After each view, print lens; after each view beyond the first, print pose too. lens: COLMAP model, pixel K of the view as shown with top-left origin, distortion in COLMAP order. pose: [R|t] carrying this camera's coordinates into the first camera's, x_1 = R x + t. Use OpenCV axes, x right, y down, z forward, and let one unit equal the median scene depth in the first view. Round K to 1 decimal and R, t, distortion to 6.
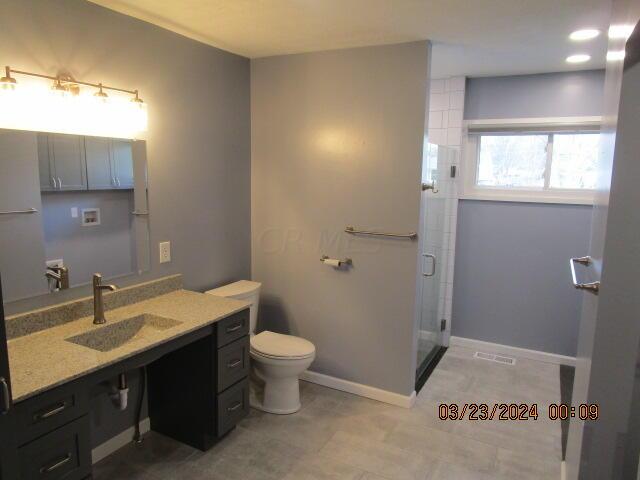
lens RADIAL K [[451.0, 0, 317.0], [0, 451.0, 242.1], [0, 0, 1]] dist [-0.043228, 0.027709]
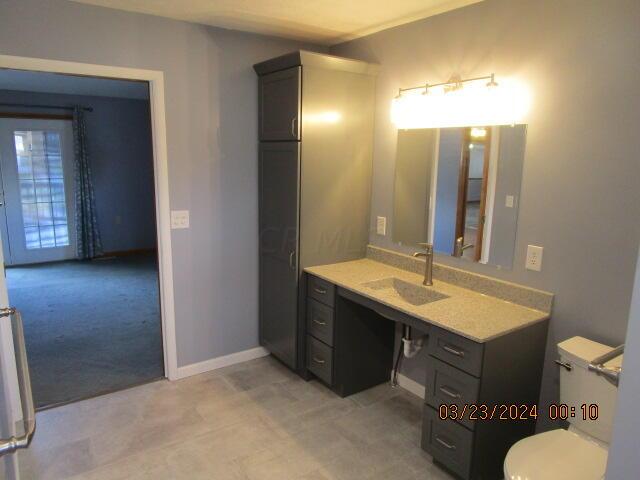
lens RADIAL K [[451.0, 0, 317.0], [0, 451.0, 242.1], [0, 0, 1]] dist [-0.043228, 0.027709]
pose [[-0.449680, 0.147006, -0.881009, 0.687874], [-0.162715, 0.956375, 0.242634, -0.171768], [0.878244, 0.252461, -0.406142, 1.194281]]
